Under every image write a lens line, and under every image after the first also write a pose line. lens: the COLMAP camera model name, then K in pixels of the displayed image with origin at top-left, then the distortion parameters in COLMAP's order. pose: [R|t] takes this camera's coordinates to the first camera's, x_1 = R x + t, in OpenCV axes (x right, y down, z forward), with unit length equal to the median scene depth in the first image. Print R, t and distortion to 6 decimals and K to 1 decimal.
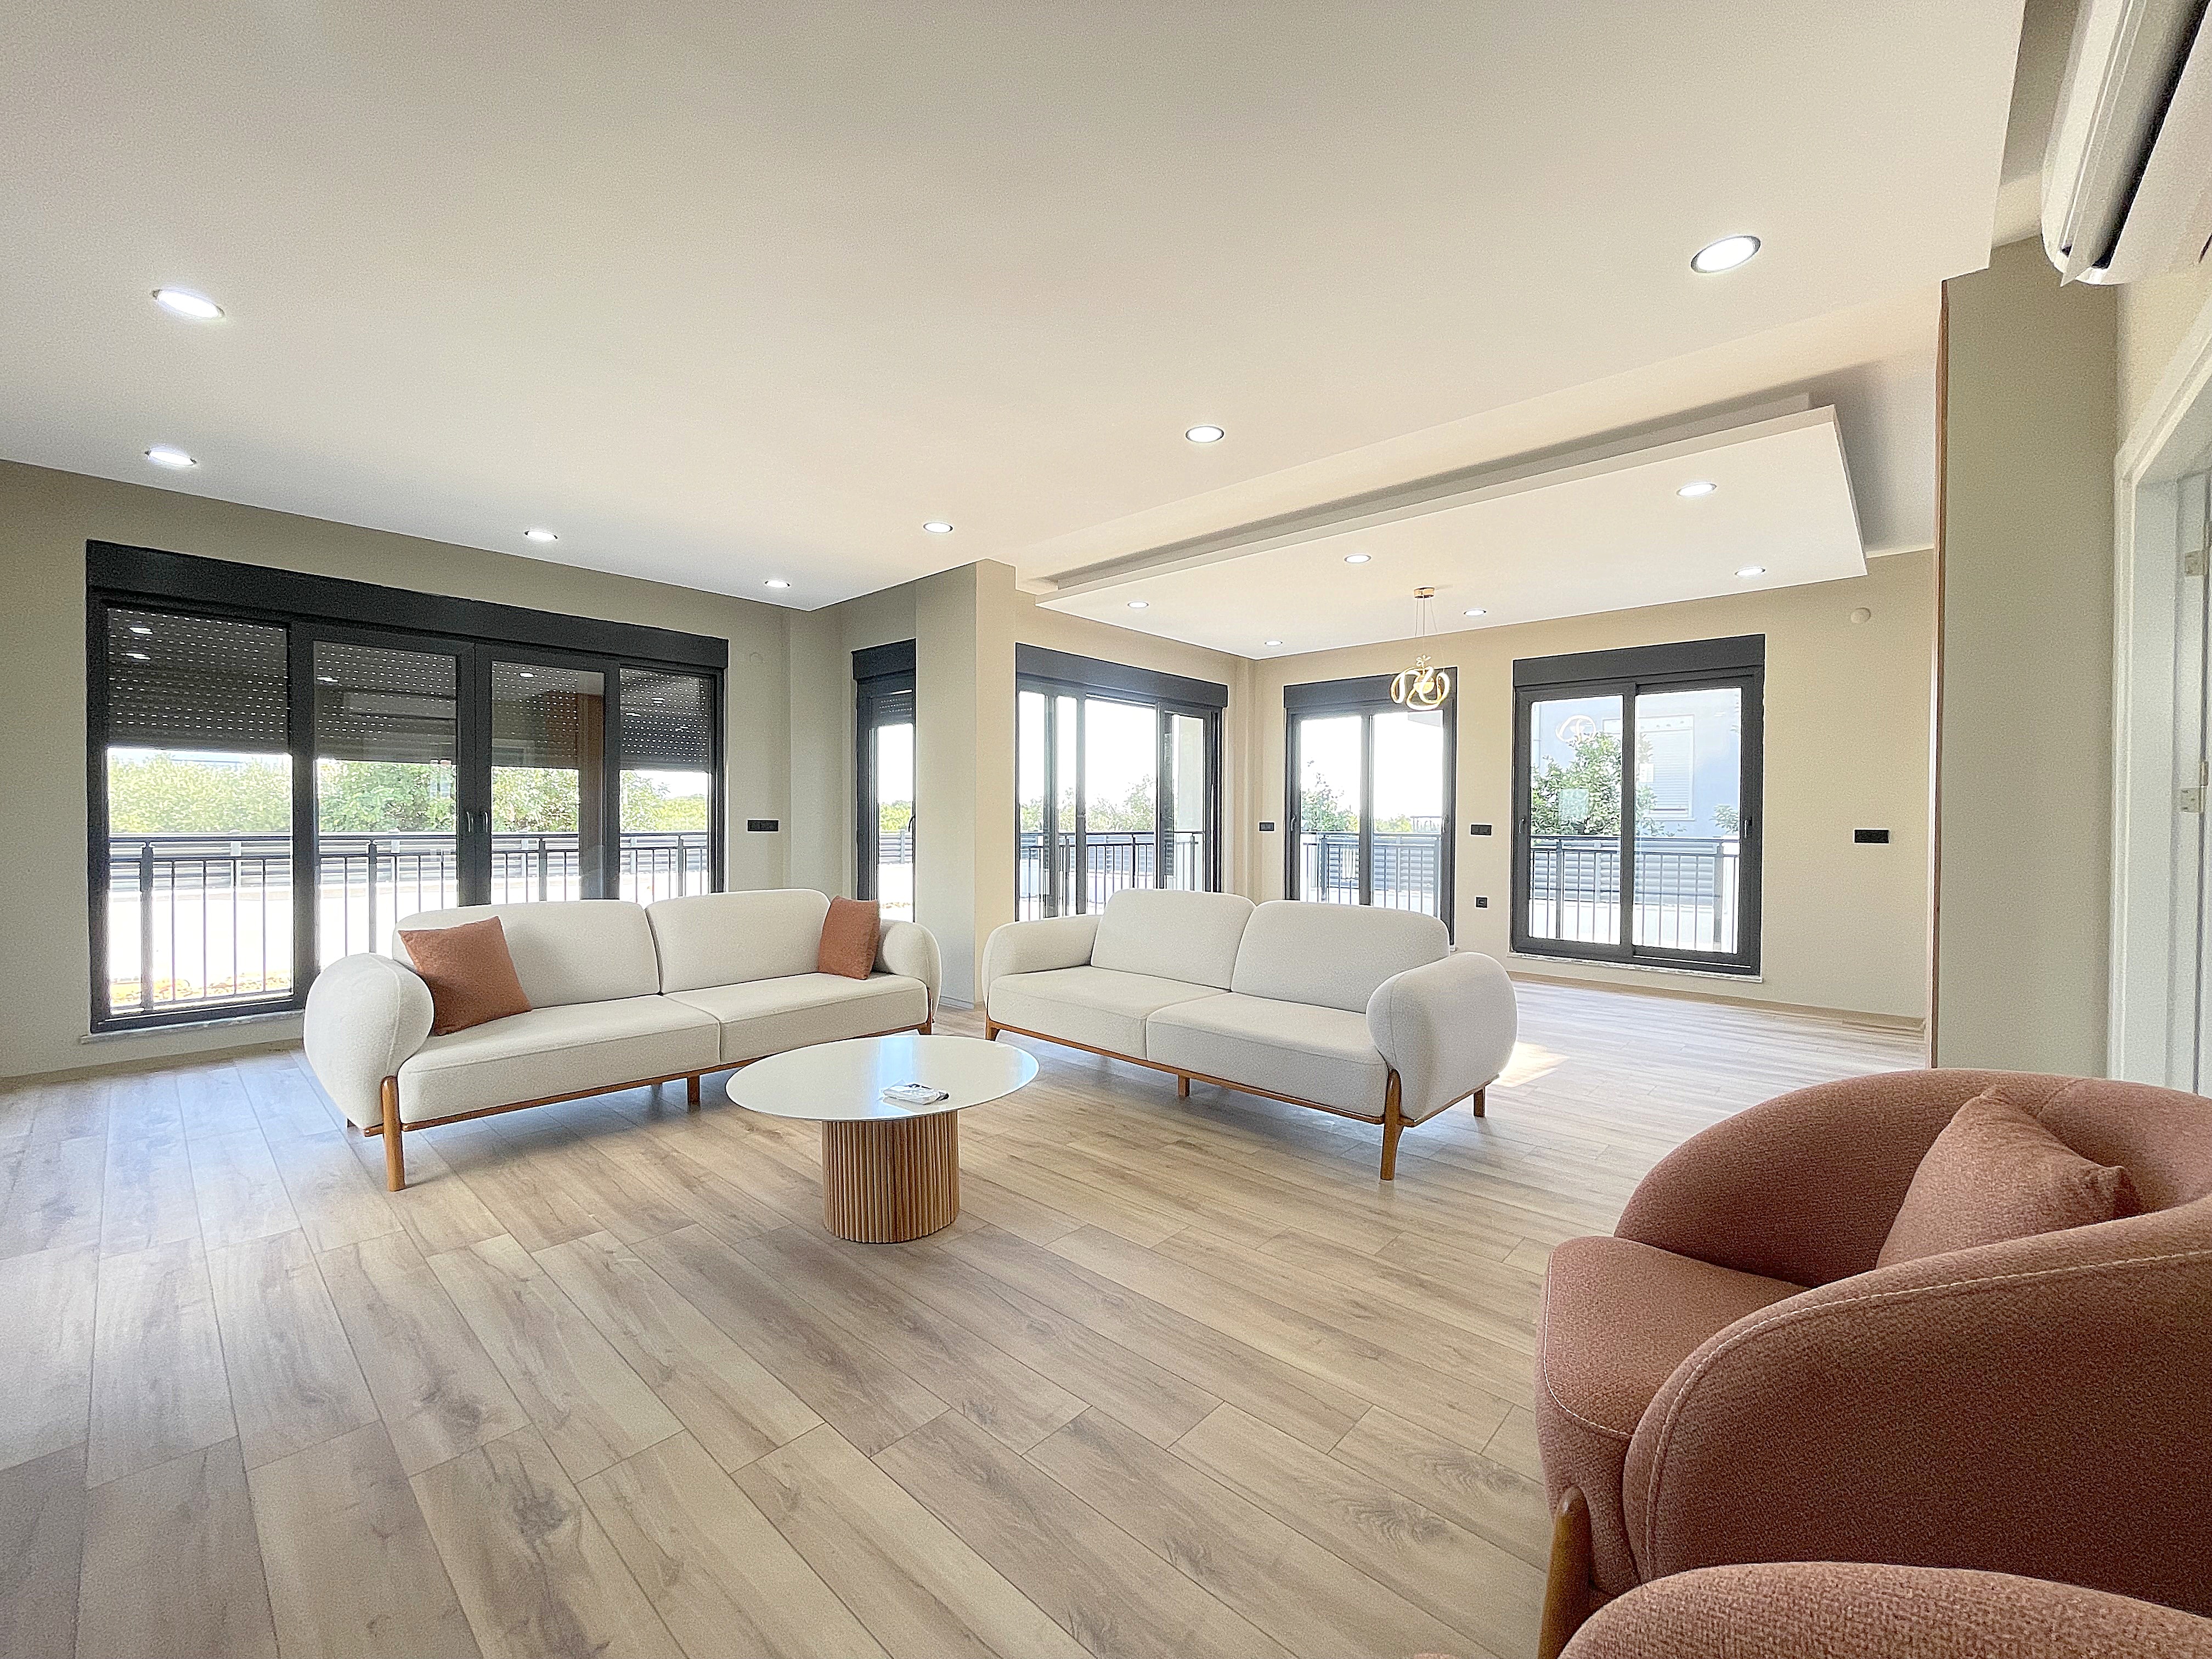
lens RADIAL K [[890.9, 0, 1107.4], [0, 890.9, 826.6], [0, 0, 1]] dist [0.000594, 0.000414]
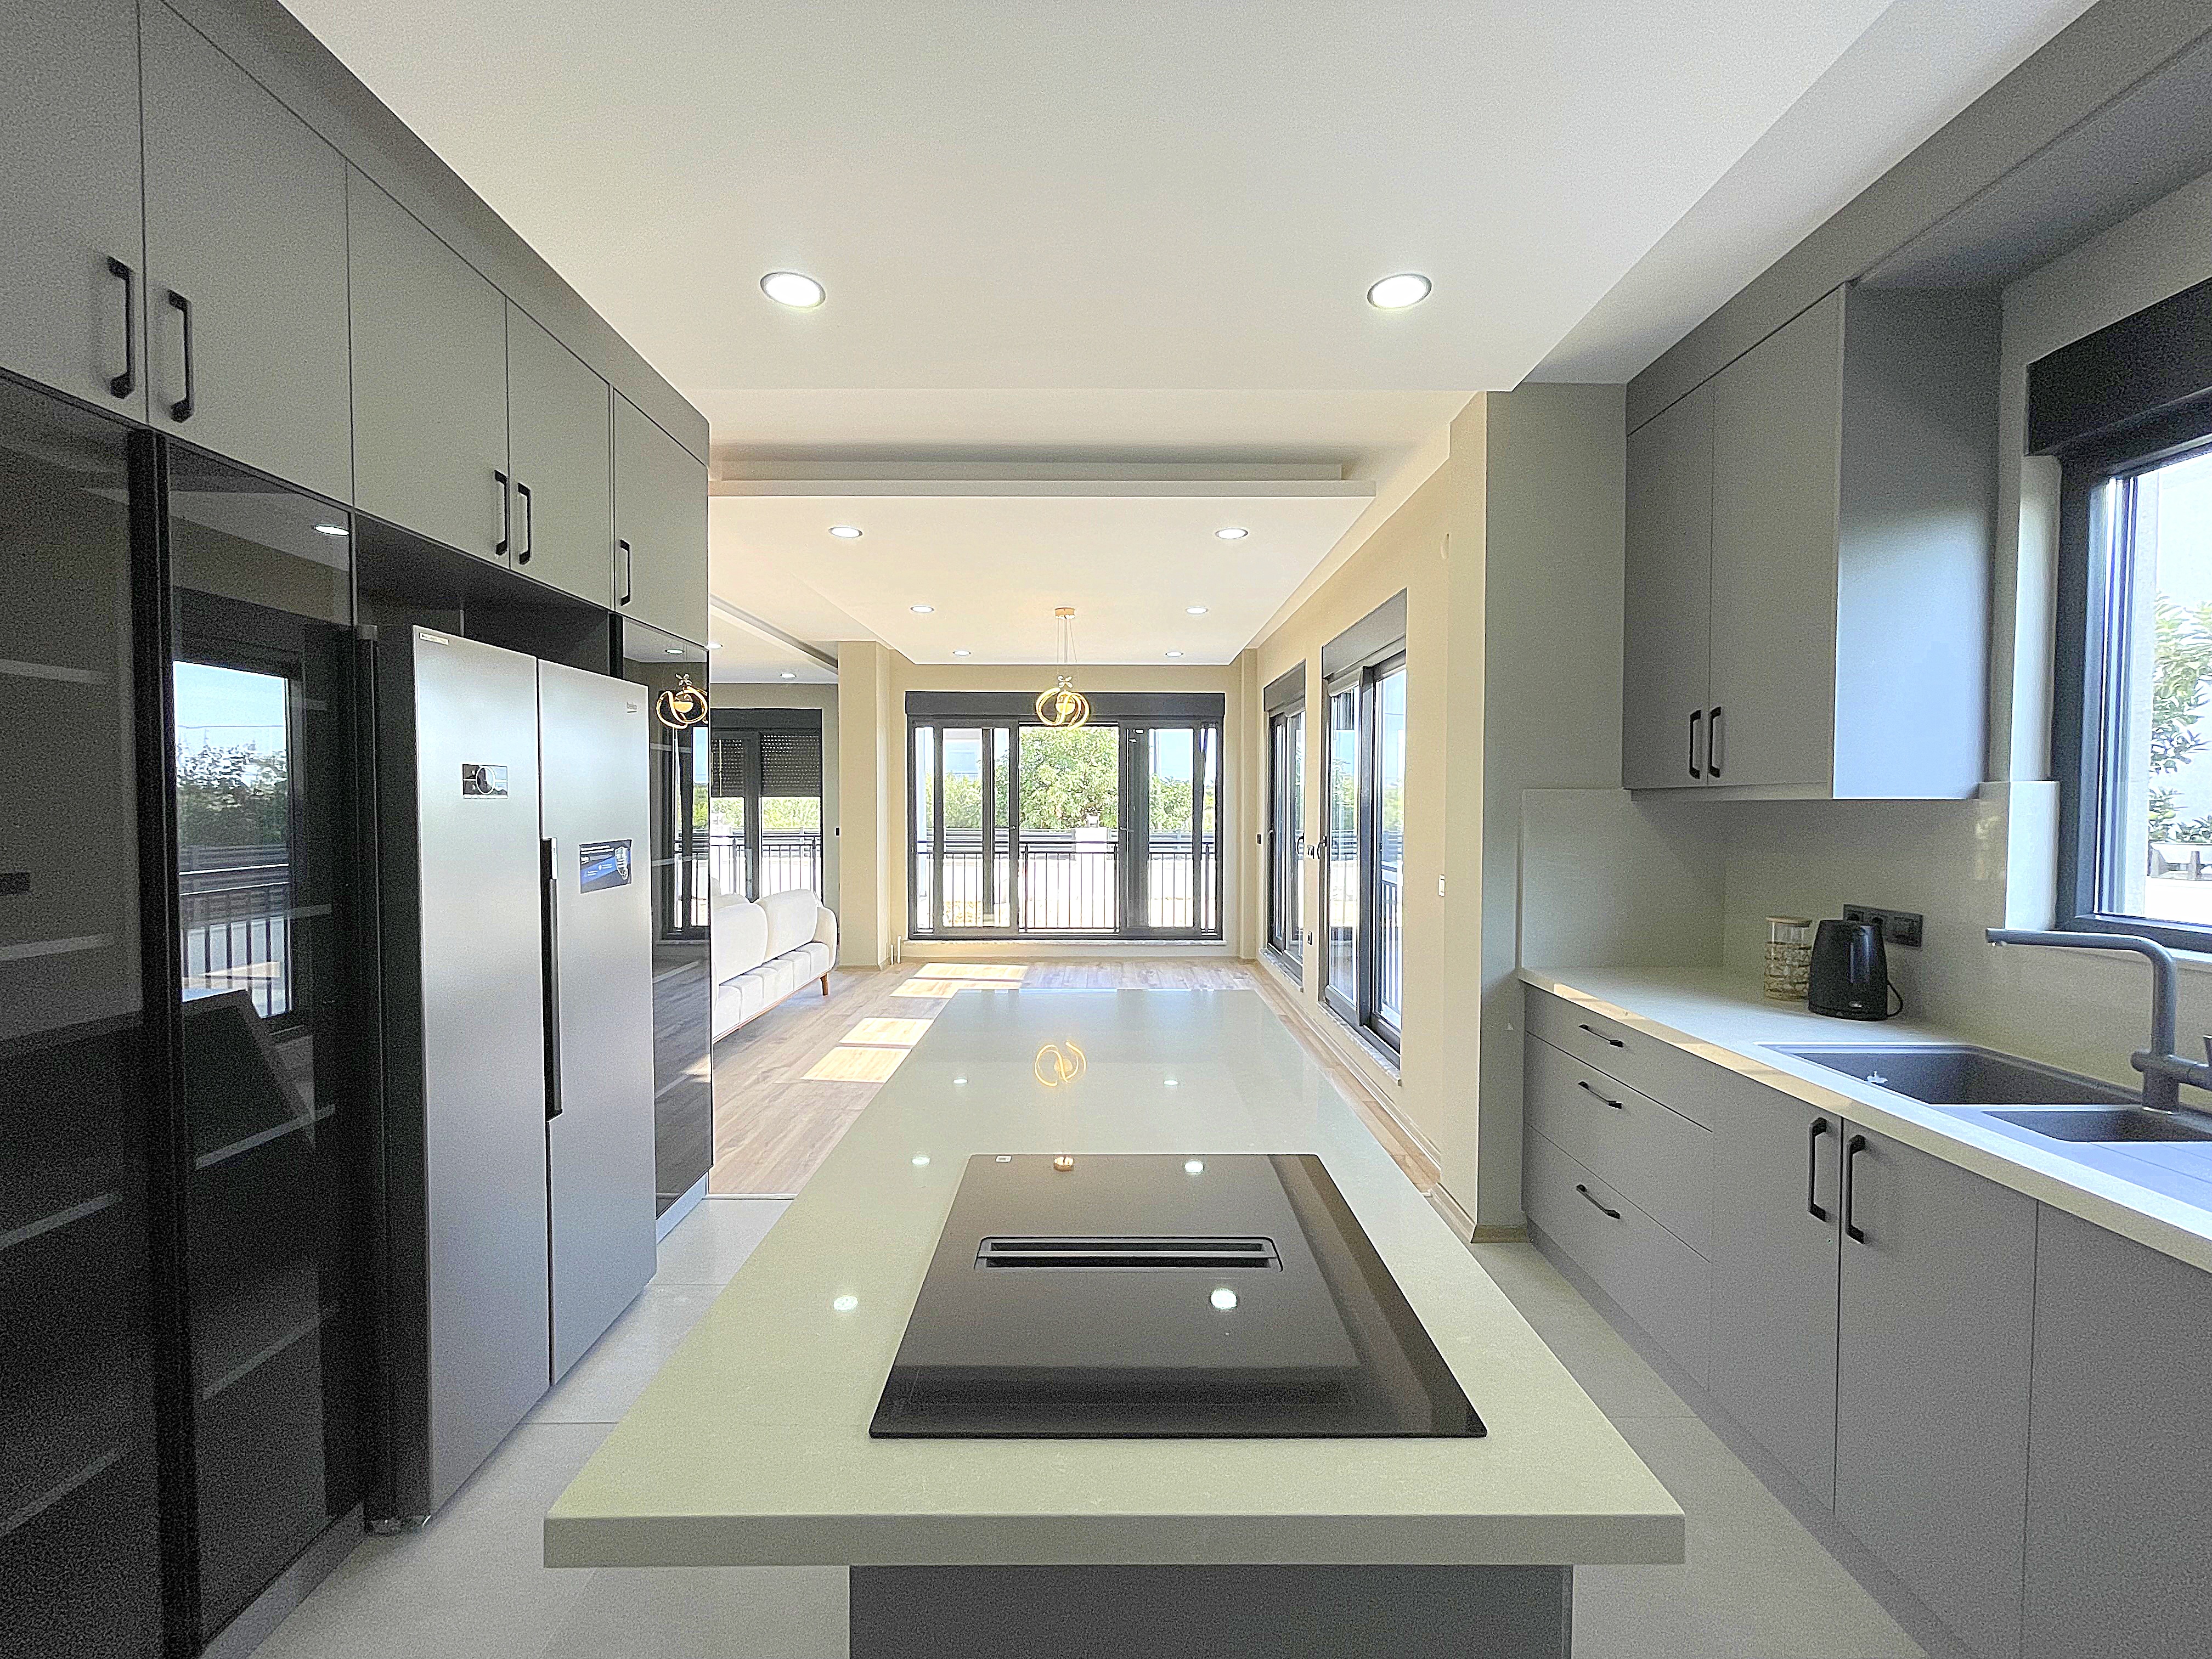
lens RADIAL K [[890.9, 0, 1097.3], [0, 890.9, 828.1], [0, 0, 1]] dist [0.000594, 0.000414]
pose [[0.673161, 0.012278, -0.739394, 2.102690], [-0.003782, 0.999906, 0.013160, -0.059823], [0.739487, -0.006062, 0.673144, 0.666223]]
